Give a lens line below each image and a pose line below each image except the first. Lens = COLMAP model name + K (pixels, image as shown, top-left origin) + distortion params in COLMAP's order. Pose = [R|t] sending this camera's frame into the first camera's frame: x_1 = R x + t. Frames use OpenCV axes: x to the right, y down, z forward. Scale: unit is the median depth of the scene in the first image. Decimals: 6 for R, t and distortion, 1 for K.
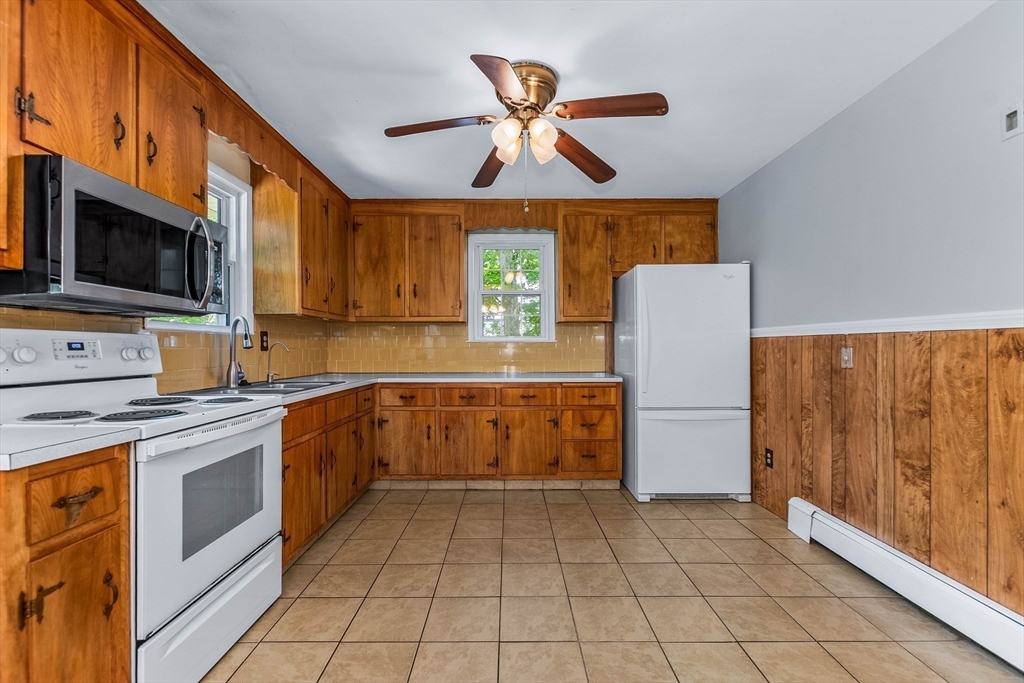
lens RADIAL K [[445.1, 0, 510.5], [0, 445.1, 348.6], [0, 0, 1]] dist [0.000118, -0.000737]
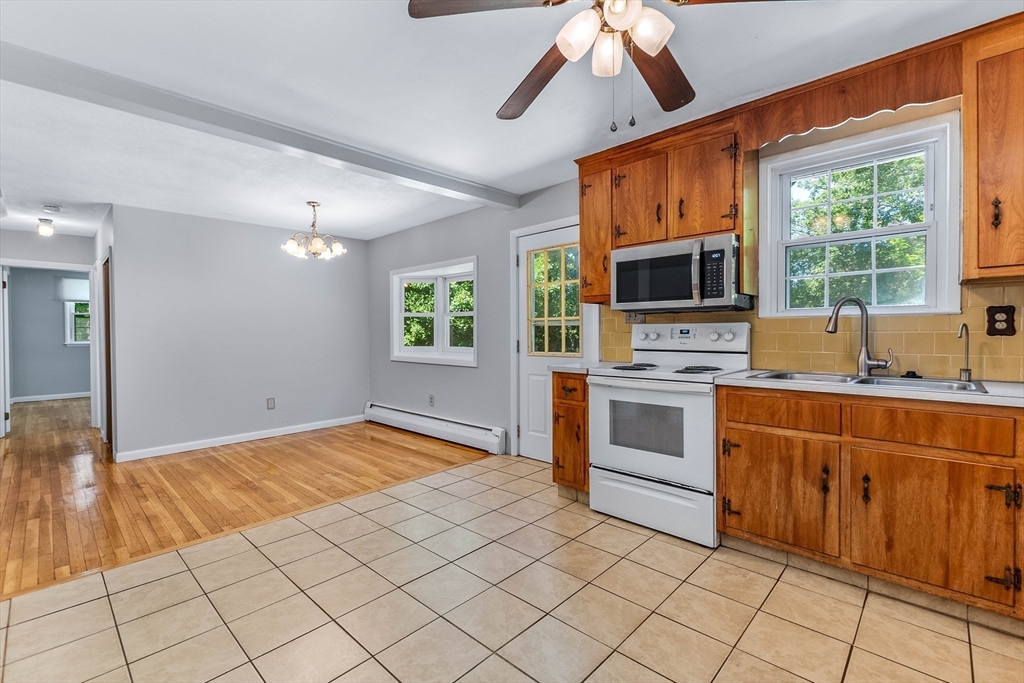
lens RADIAL K [[447.5, 0, 503.7], [0, 447.5, 339.1], [0, 0, 1]] dist [0.001033, -0.000418]
pose [[-0.697534, 0.019311, -0.716292, 0.392475], [0.008600, 0.999790, 0.018580, -0.007150], [0.716500, 0.006800, -0.697554, 0.820063]]
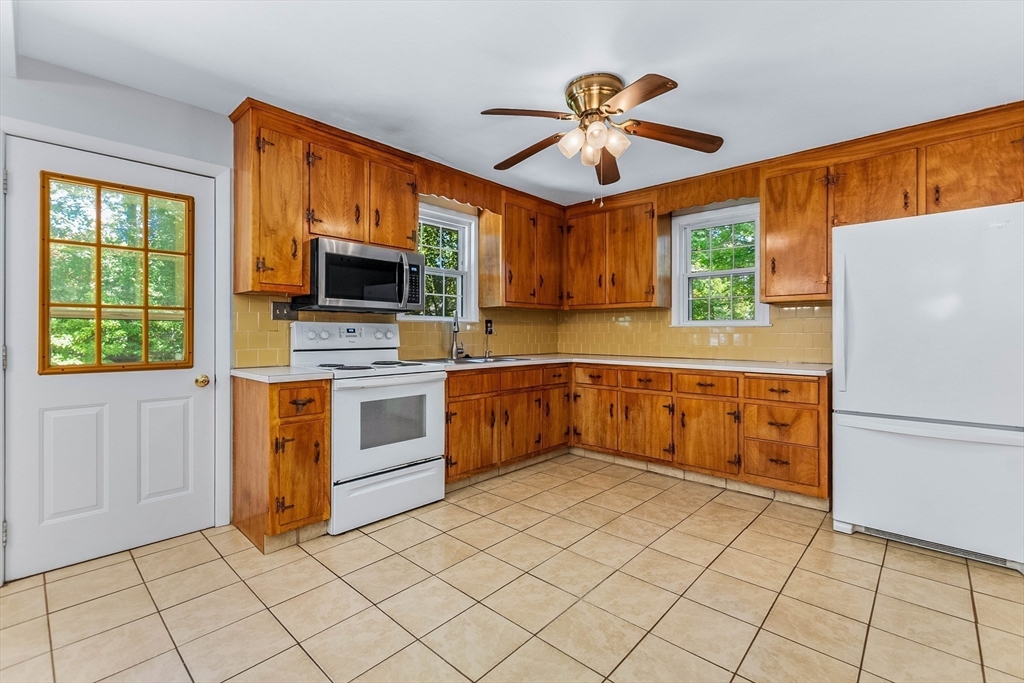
lens RADIAL K [[449.7, 0, 514.0], [0, 449.7, 332.4], [0, 0, 1]] dist [0.000088, -0.000003]
pose [[0.734036, 0.003437, -0.679102, 0.387638], [-0.004541, 0.999990, 0.000153, -0.000511], [0.679095, 0.002971, 0.734044, 0.033670]]
